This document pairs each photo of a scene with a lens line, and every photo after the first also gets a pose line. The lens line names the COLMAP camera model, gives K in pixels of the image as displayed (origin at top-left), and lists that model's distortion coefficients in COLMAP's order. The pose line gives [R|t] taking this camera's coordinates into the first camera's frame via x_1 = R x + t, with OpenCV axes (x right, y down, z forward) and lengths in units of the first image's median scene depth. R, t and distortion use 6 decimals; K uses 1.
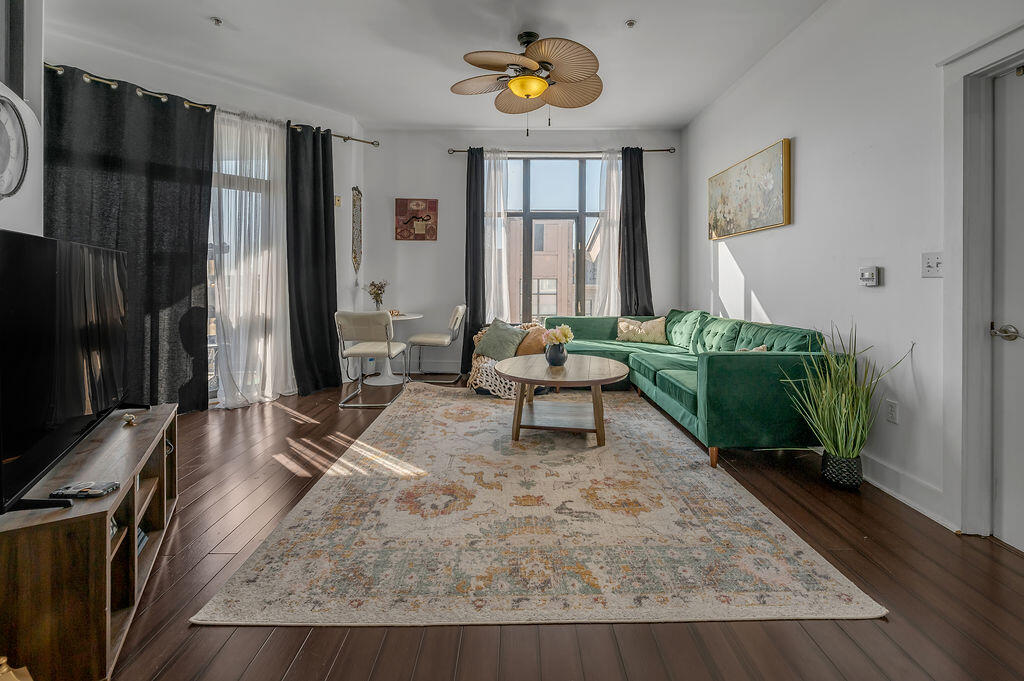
lens RADIAL K [[426.9, 0, 514.7], [0, 426.9, 278.7], [0, 0, 1]] dist [-0.004059, -0.000657]
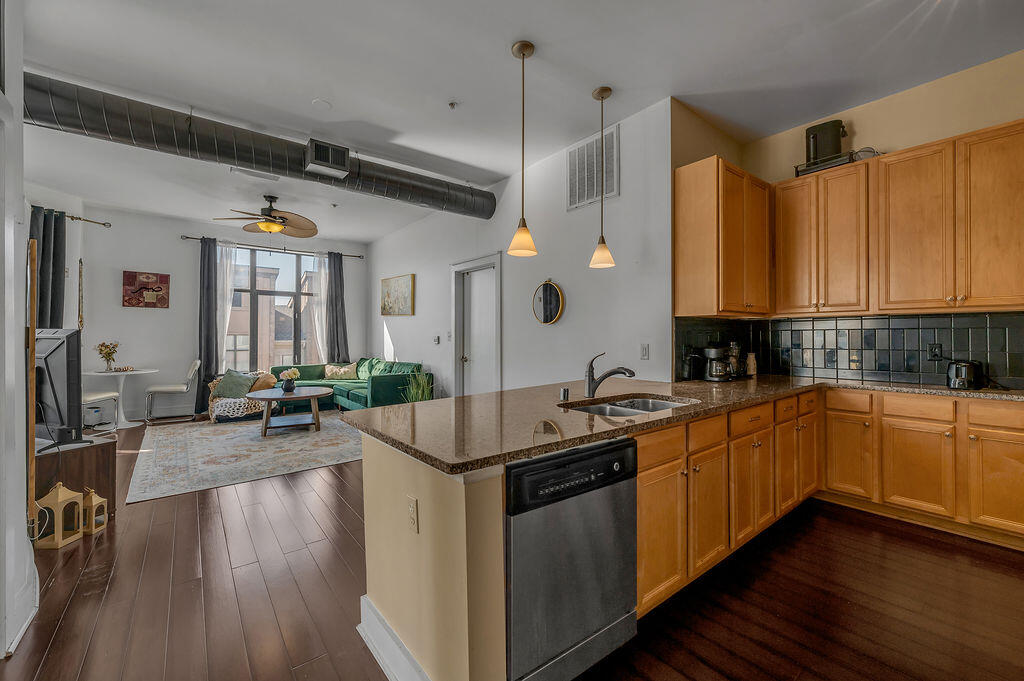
lens RADIAL K [[415.9, 0, 507.4], [0, 415.9, 330.1], [0, 0, 1]] dist [-0.001660, -0.001262]
pose [[0.787181, 0.005649, 0.616696, -0.215864], [-0.002599, 0.999980, -0.005842, -0.032173], [-0.616716, 0.002996, 0.787180, -0.759404]]
